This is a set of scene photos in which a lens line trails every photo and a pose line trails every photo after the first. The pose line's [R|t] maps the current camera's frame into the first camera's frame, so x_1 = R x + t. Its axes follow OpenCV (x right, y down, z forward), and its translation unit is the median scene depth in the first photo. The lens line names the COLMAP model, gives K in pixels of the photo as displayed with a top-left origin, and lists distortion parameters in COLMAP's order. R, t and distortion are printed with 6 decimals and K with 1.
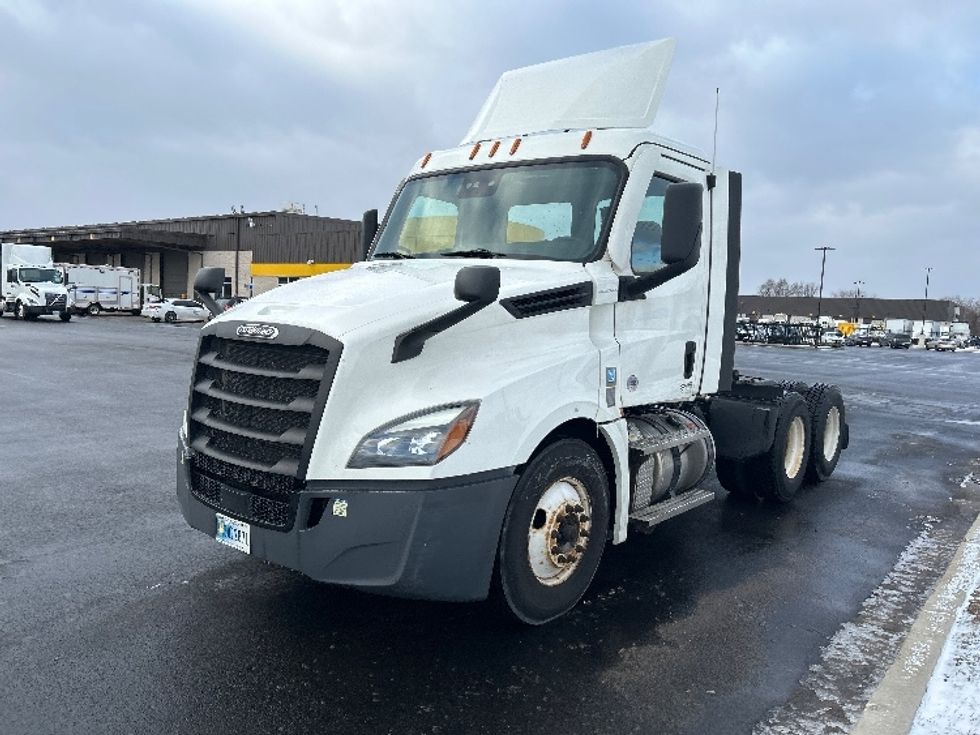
lens RADIAL K [[715.6, 0, 476.8], [0, 715.6, 367.9], [0, 0, 1]] dist [0.036305, -0.003685]
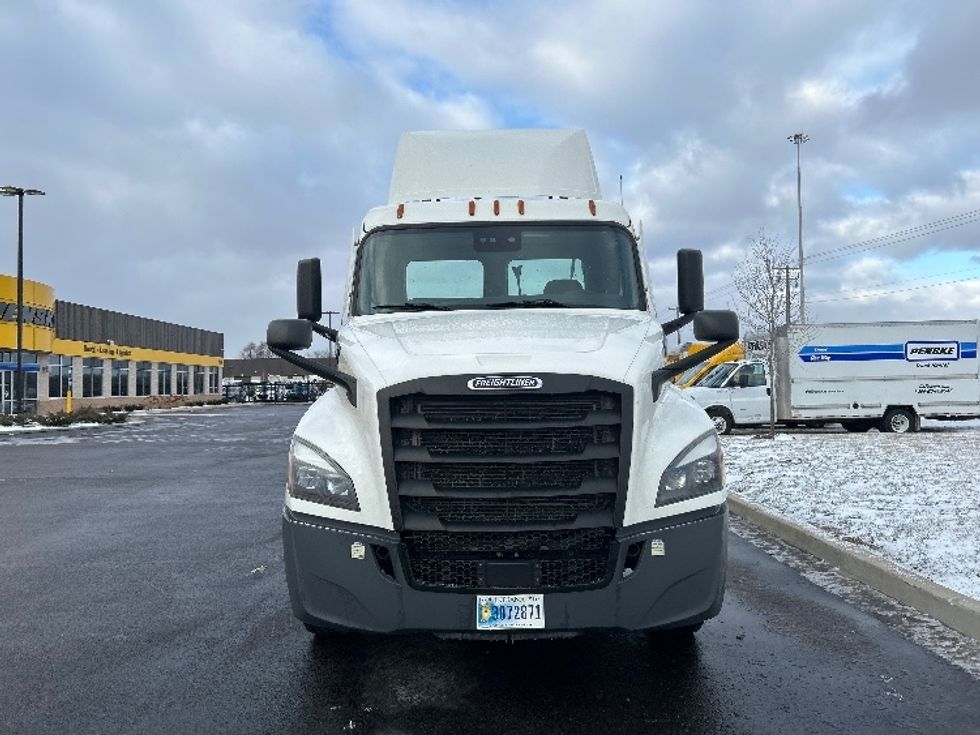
lens RADIAL K [[715.6, 0, 476.8], [0, 715.6, 367.9], [0, 0, 1]] dist [0.036305, -0.003685]
pose [[0.786769, -0.049445, 0.615264, -0.926668], [0.103278, 0.993280, -0.052244, -0.027857], [-0.608546, 0.104647, 0.786588, 0.305972]]
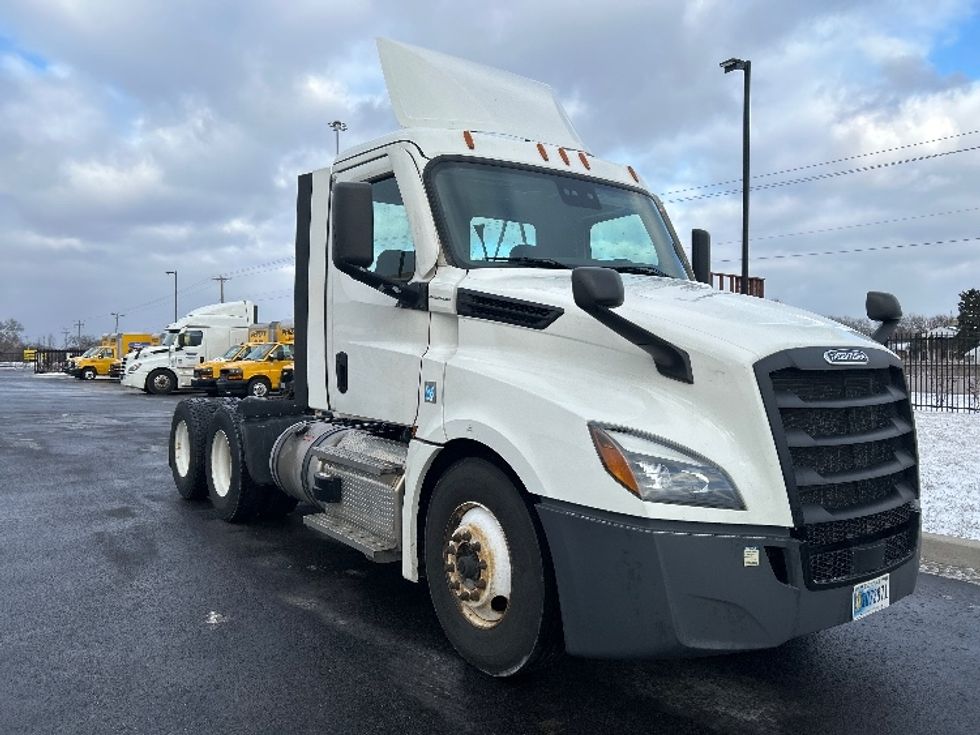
lens RADIAL K [[715.6, 0, 476.8], [0, 715.6, 367.9], [0, 0, 1]] dist [0.036305, -0.003685]
pose [[0.260189, -0.067475, 0.963197, -1.298239], [0.084811, 0.995297, 0.046813, -0.120633], [-0.961826, 0.069509, 0.264688, 1.235655]]
